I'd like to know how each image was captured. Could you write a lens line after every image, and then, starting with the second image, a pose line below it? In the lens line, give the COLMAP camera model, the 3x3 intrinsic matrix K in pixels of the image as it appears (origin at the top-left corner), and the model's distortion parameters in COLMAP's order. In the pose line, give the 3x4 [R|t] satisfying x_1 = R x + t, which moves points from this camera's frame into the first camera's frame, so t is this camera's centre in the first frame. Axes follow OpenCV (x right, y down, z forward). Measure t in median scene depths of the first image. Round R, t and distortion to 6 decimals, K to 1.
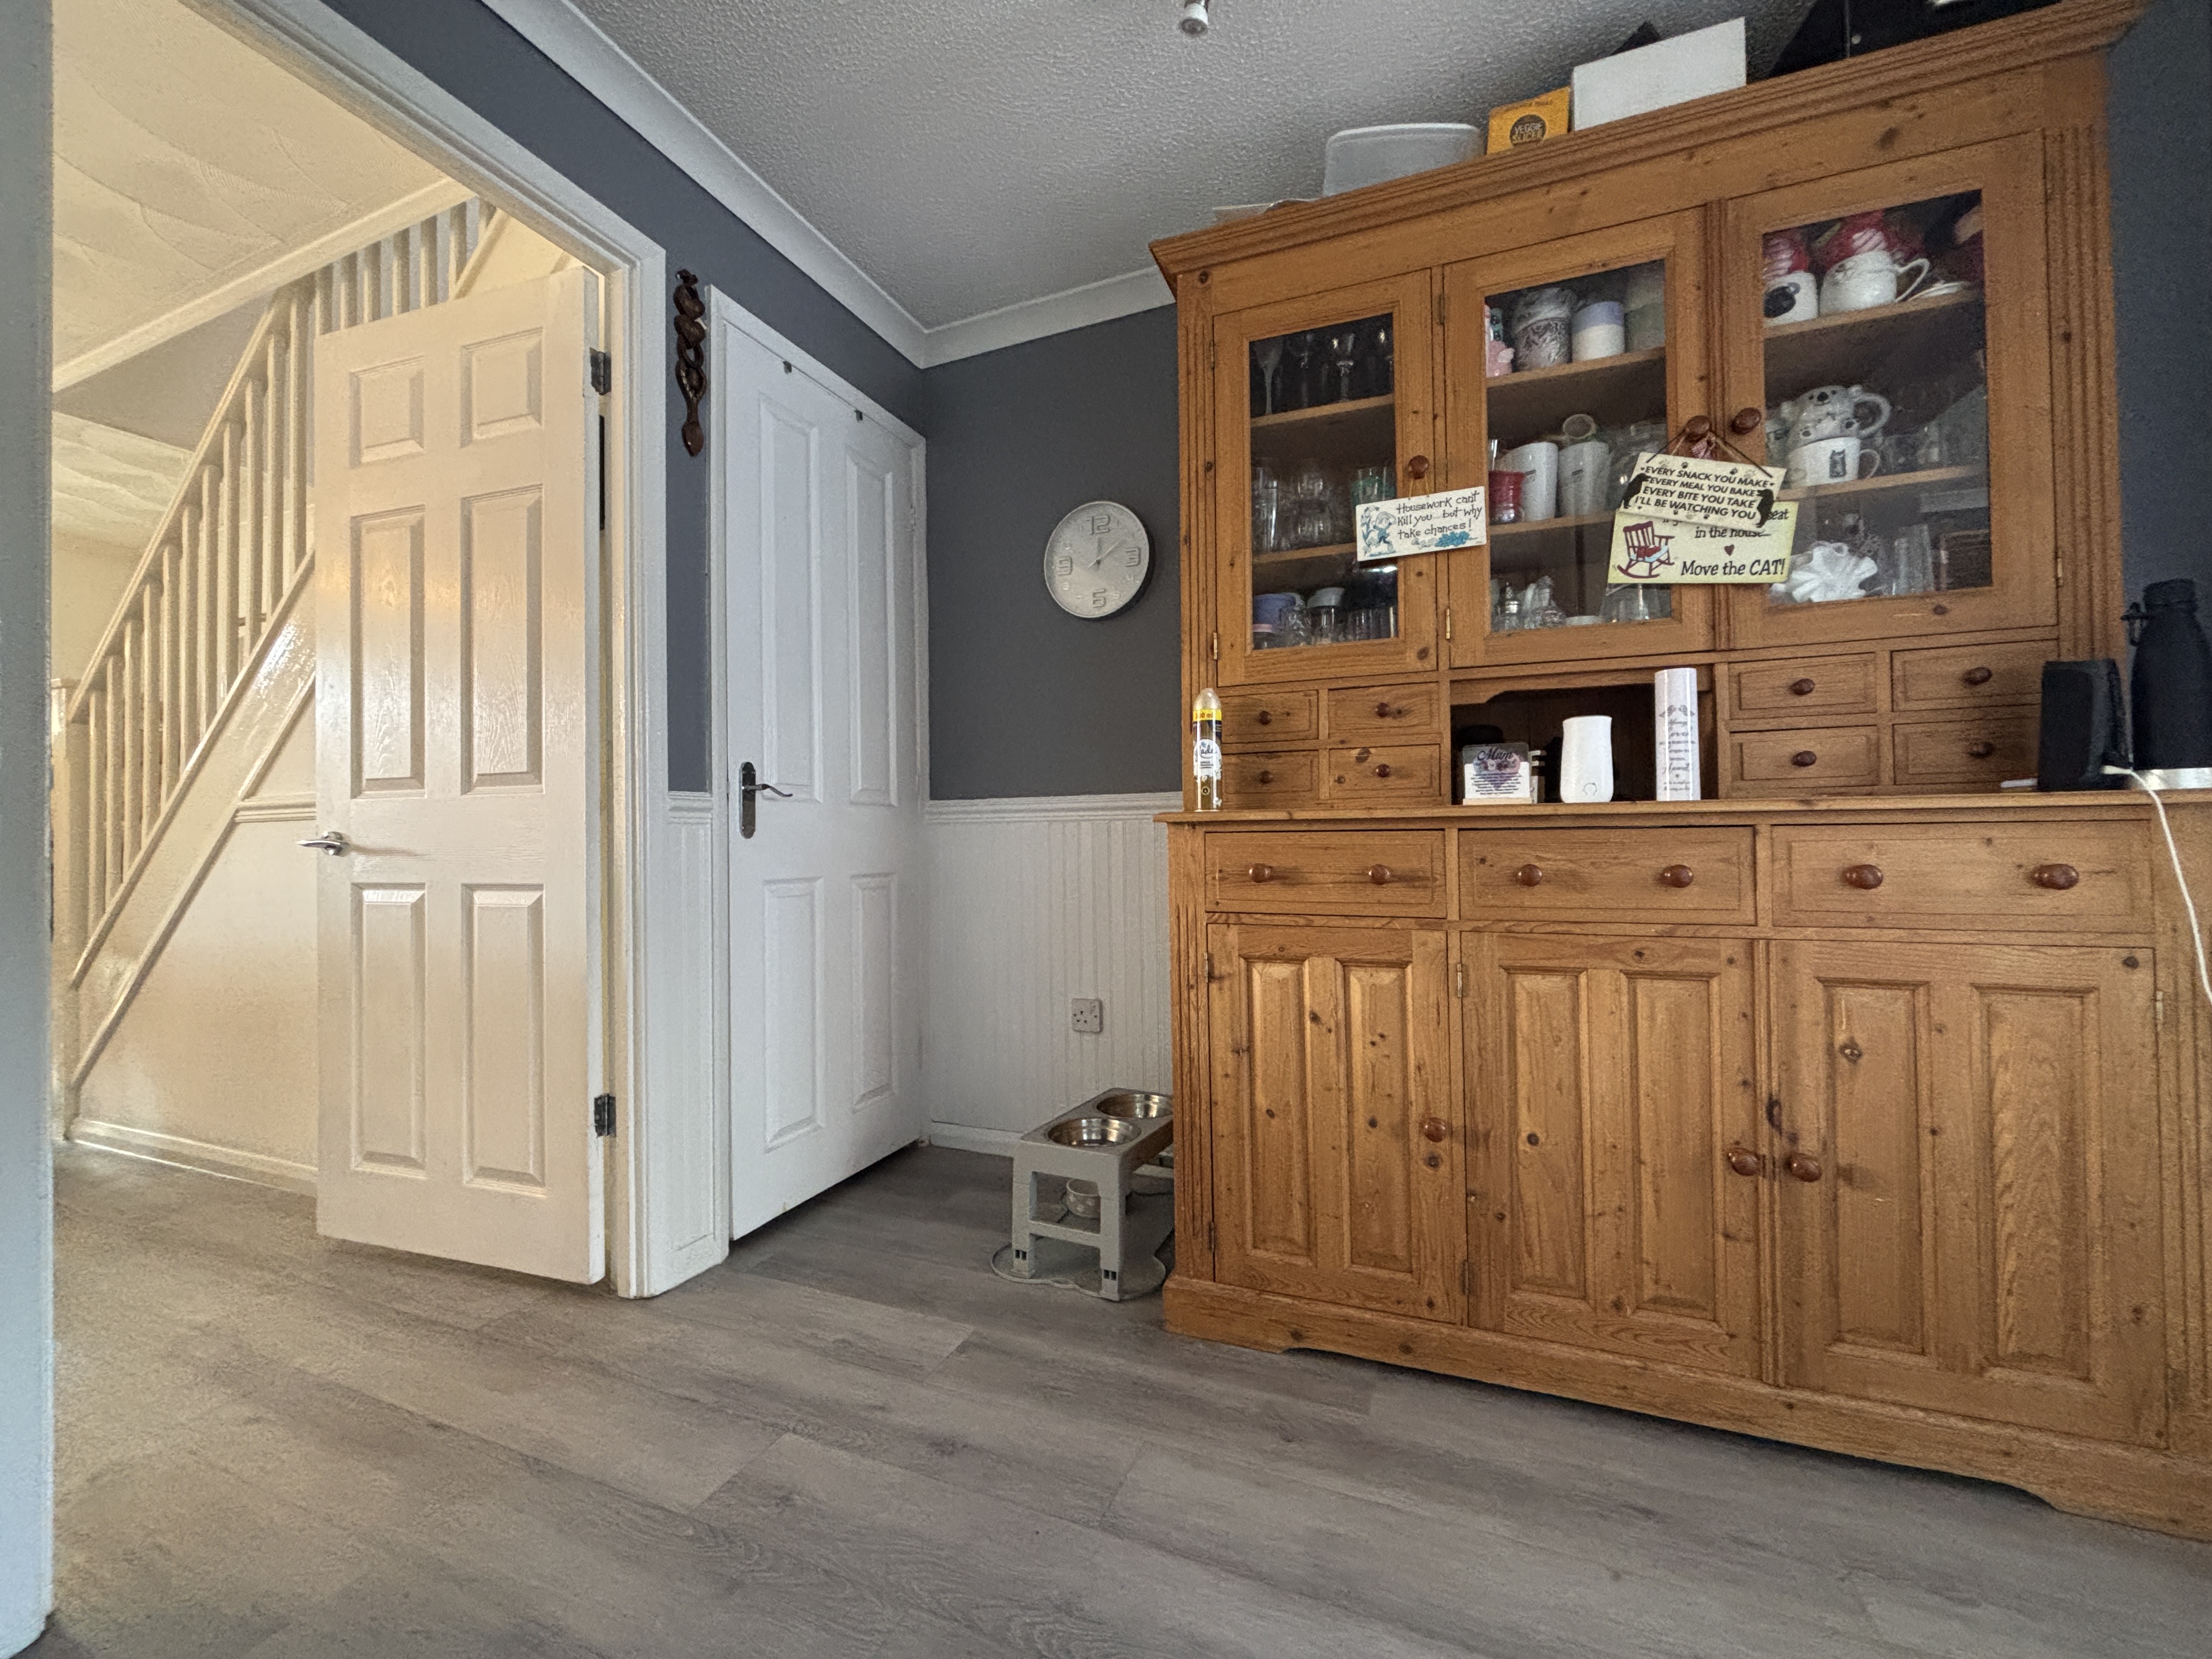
lens RADIAL K [[883.8, 0, 1100.7], [0, 883.8, 829.2], [0, 0, 1]] dist [0.003450, -0.000671]
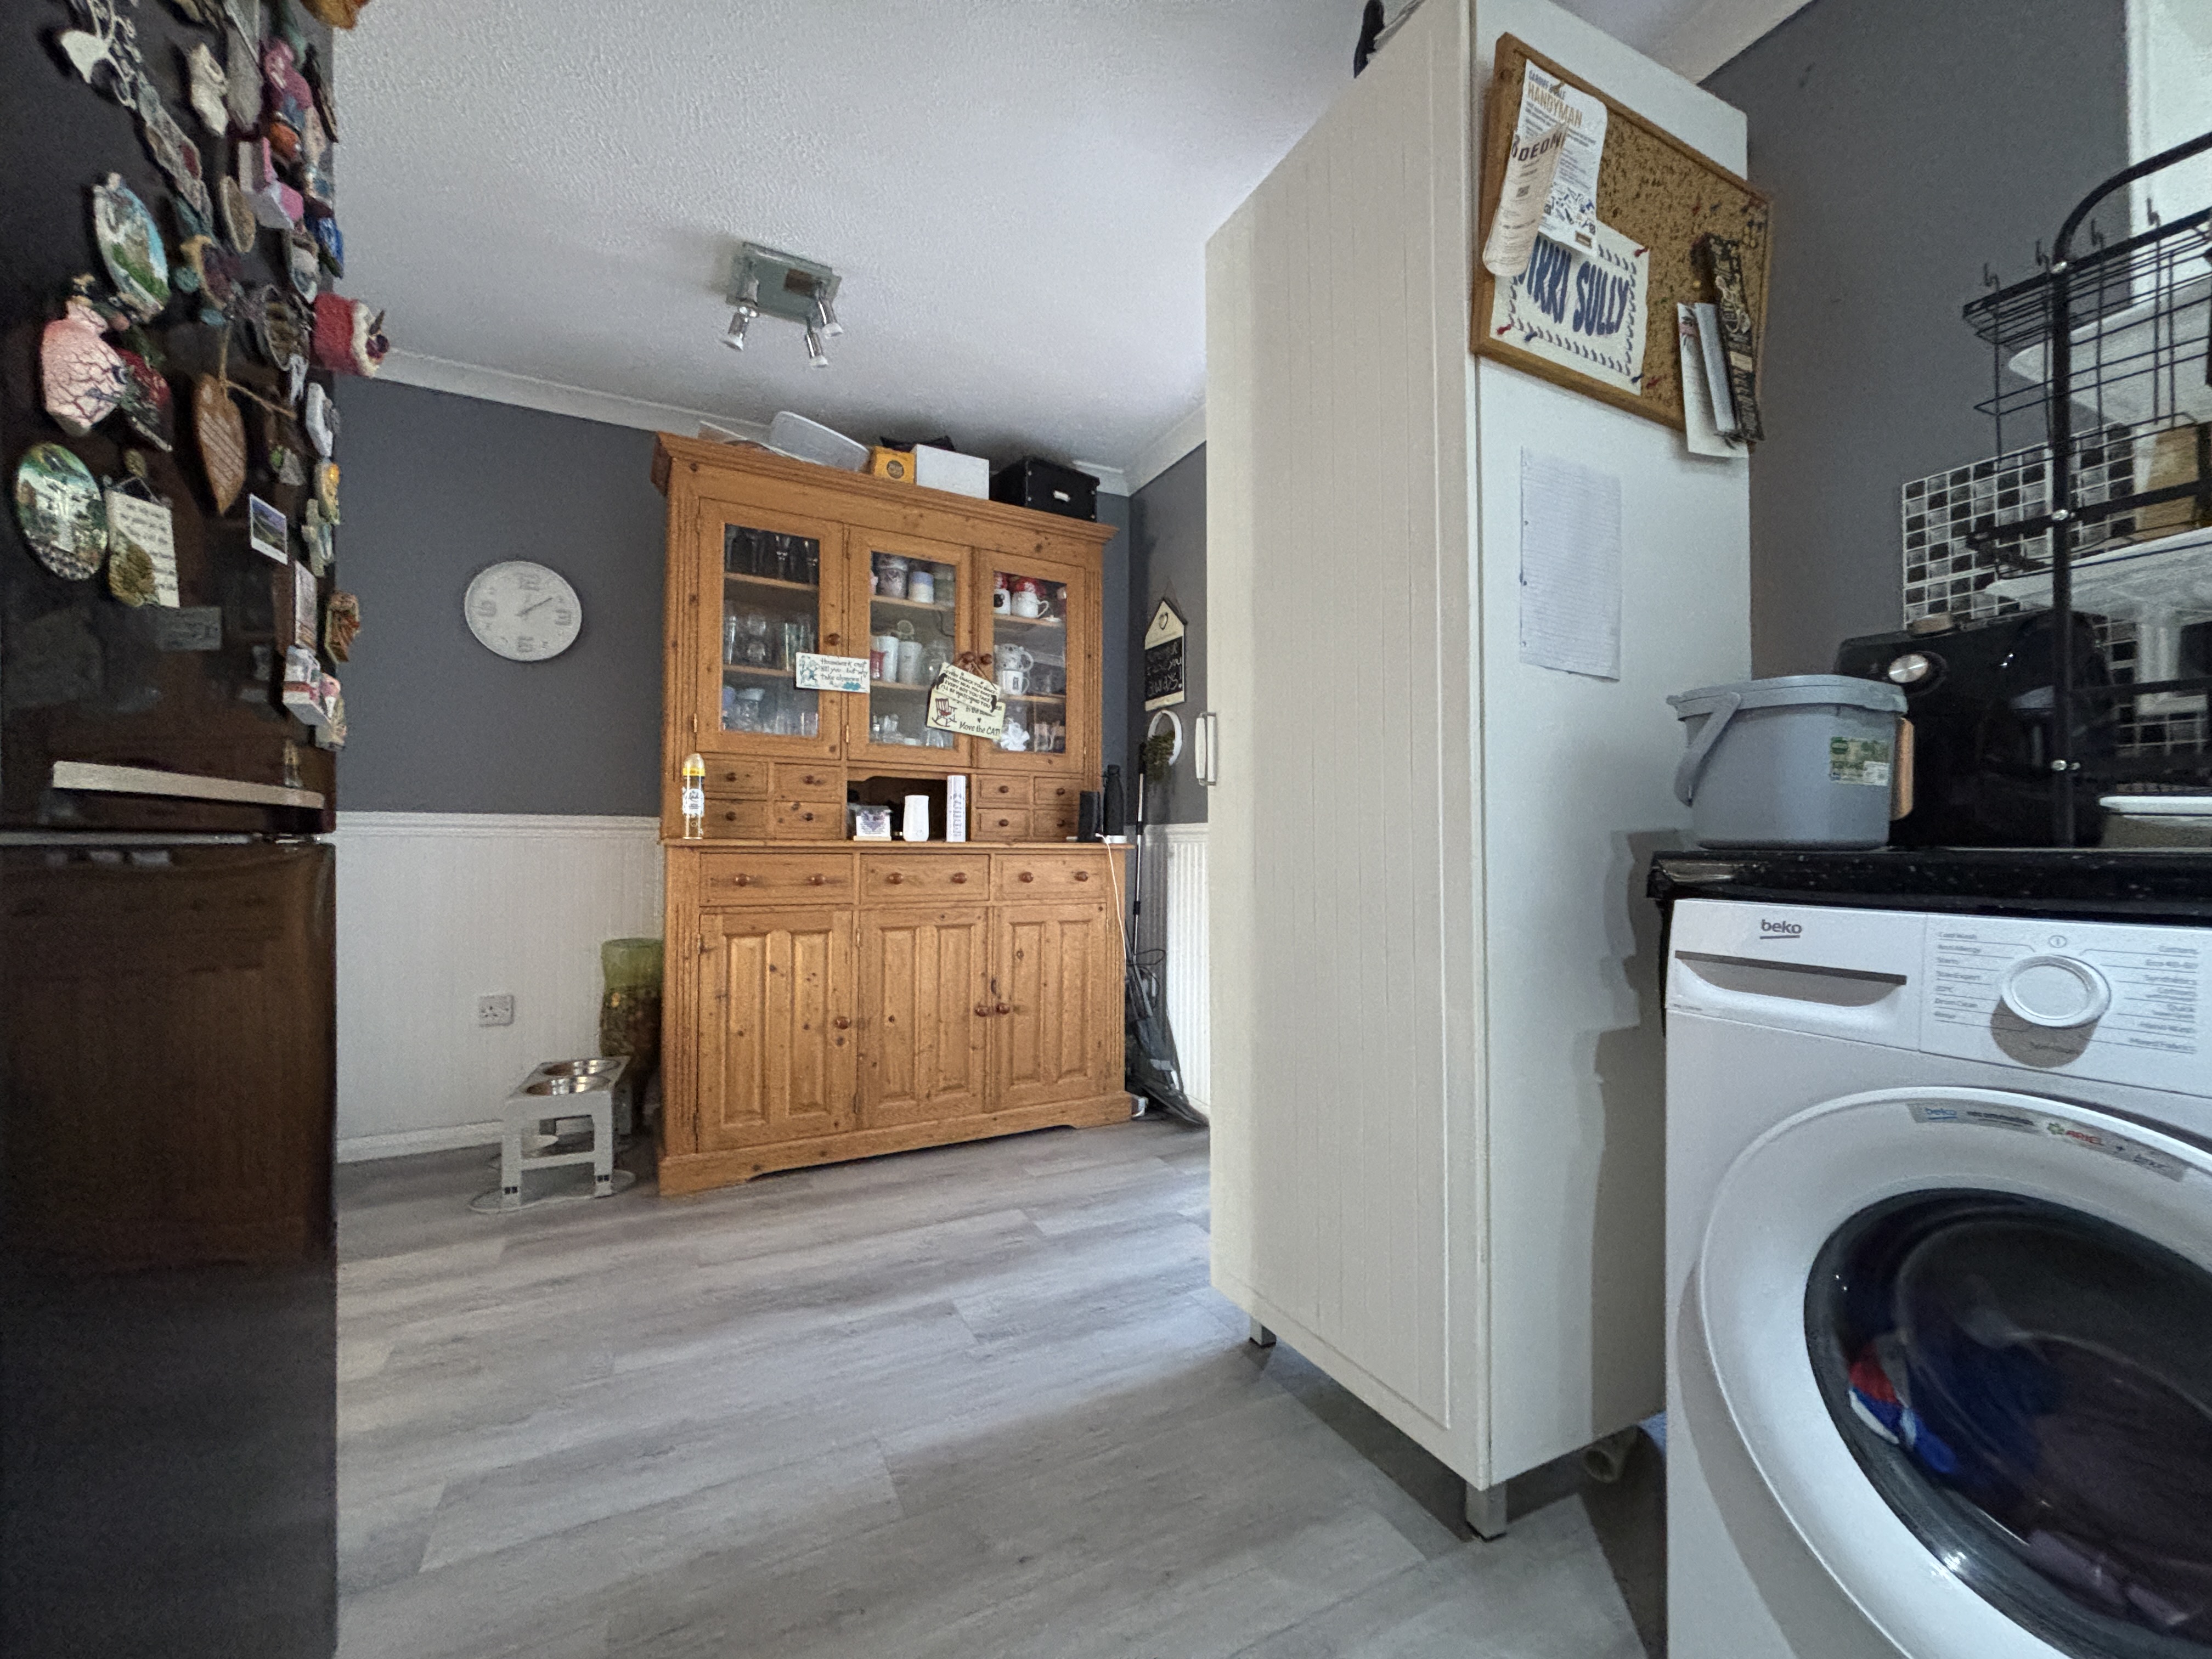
lens RADIAL K [[883.8, 0, 1100.7], [0, 883.8, 829.2], [0, 0, 1]] dist [0.003450, -0.000671]
pose [[0.651479, 0.033448, 0.757929, -0.625355], [-0.022894, 0.999439, -0.024427, -0.016307], [-0.758321, -0.001438, 0.651880, -0.531421]]
